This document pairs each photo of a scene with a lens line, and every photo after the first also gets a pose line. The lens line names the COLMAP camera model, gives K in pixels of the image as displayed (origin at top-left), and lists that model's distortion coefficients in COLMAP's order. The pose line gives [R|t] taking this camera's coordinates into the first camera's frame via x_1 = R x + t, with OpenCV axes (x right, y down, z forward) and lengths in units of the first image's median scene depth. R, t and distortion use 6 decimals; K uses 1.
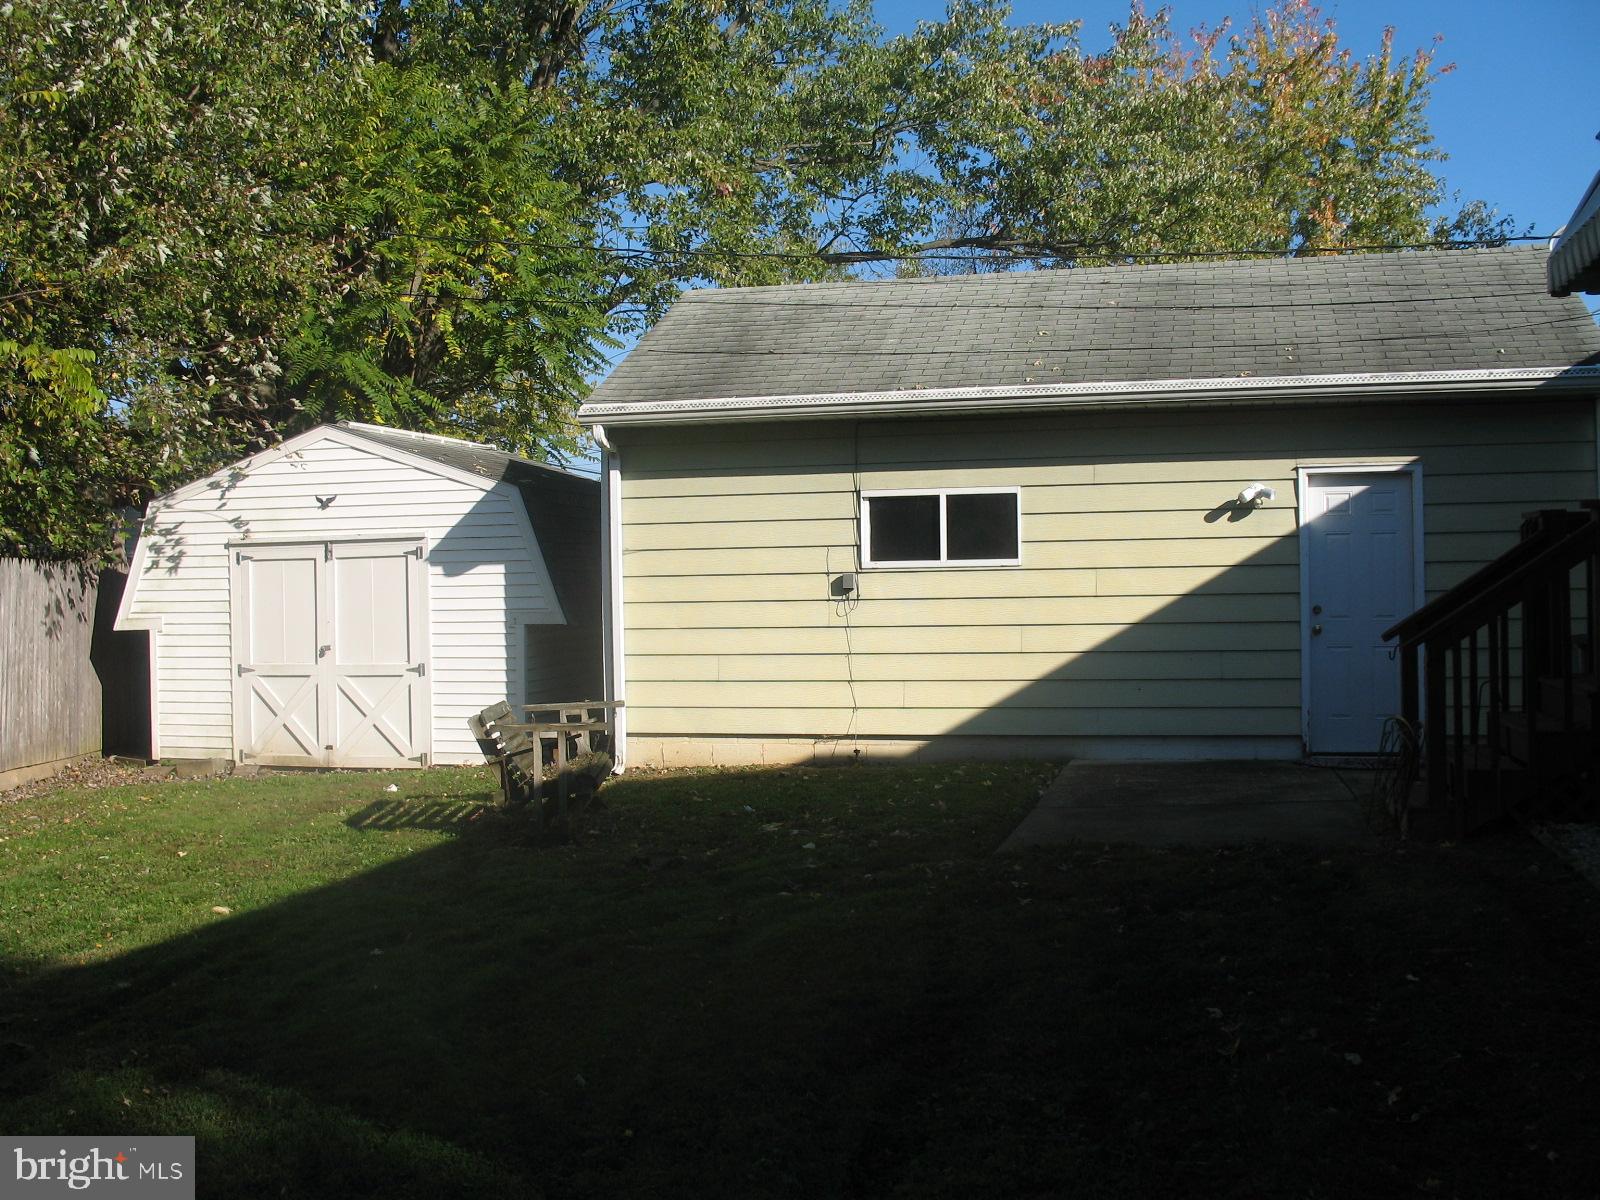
lens RADIAL K [[1628.3, 0, 809.0], [0, 1628.3, 594.2], [0, 0, 1]] dist [-0.178938, 0.166792]
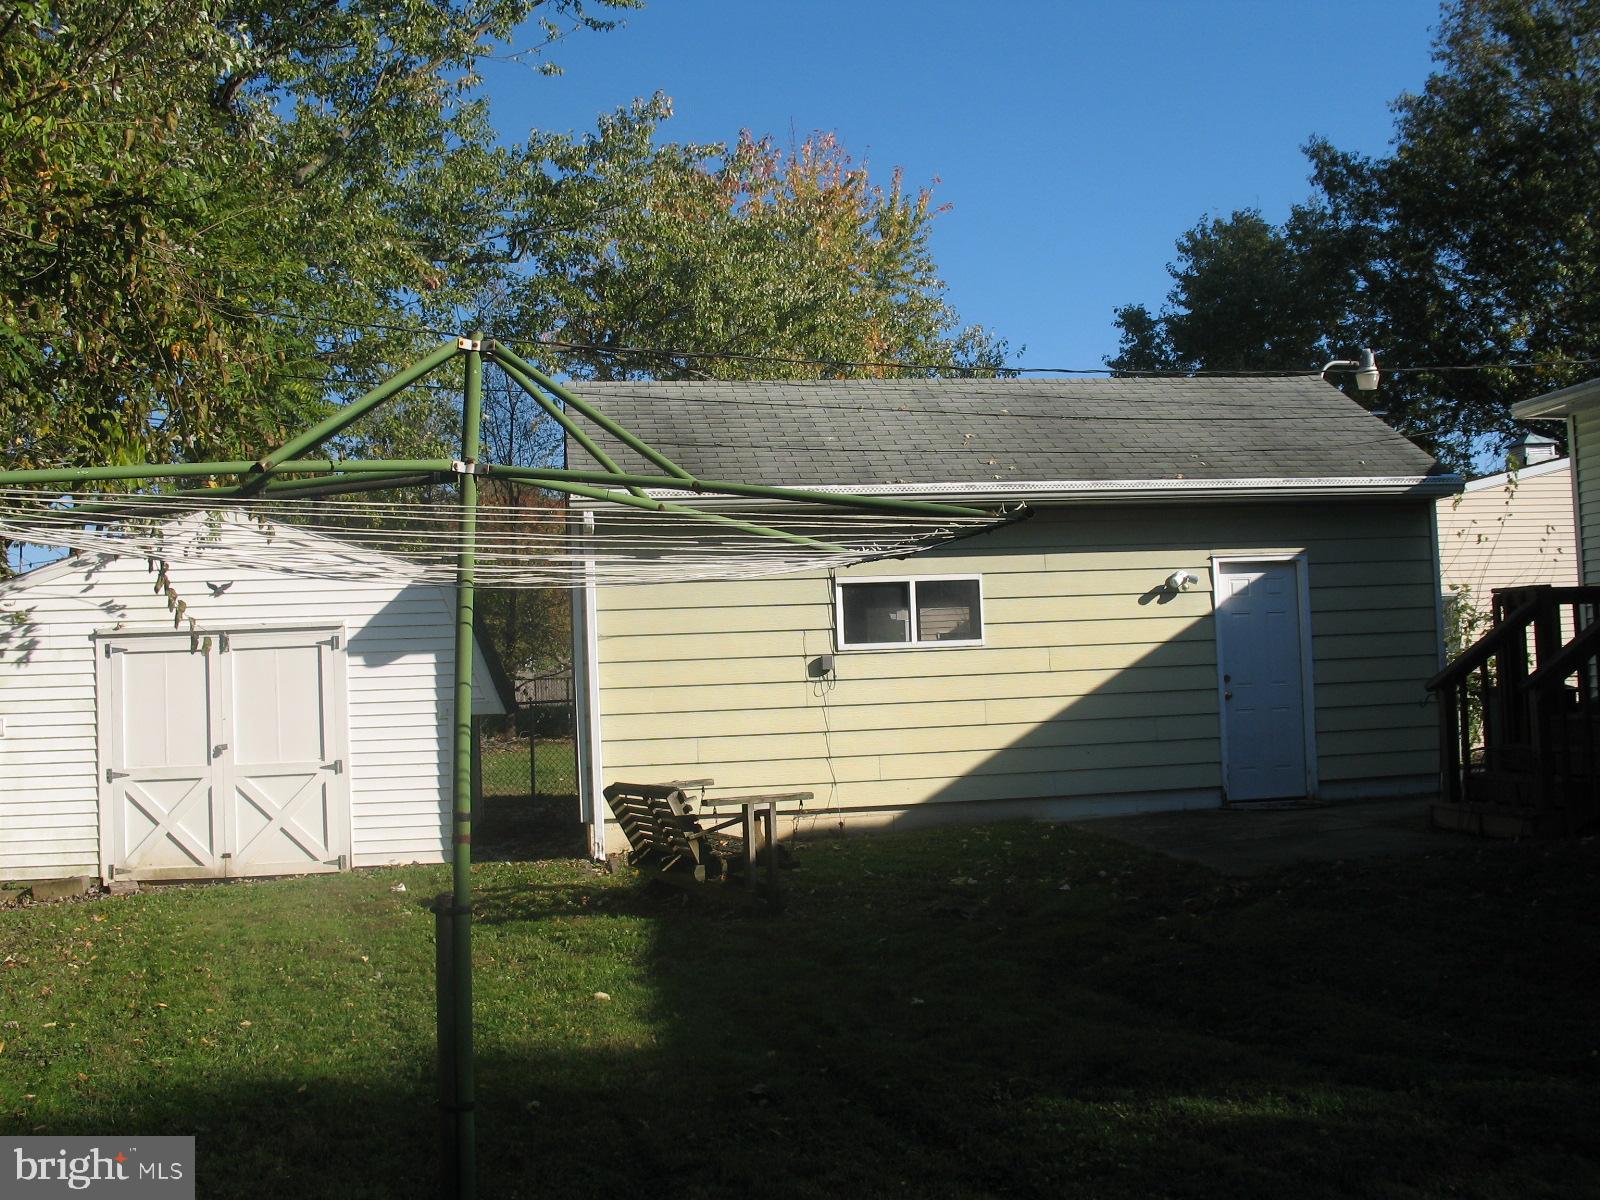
lens RADIAL K [[1628.3, 0, 809.0], [0, 1628.3, 594.2], [0, 0, 1]] dist [-0.178938, 0.166792]
pose [[0.921557, 0.000866, 0.388242, -0.392747], [0.025109, 0.997771, -0.061828, 0.012433], [-0.387430, 0.066726, 0.919481, 0.029928]]
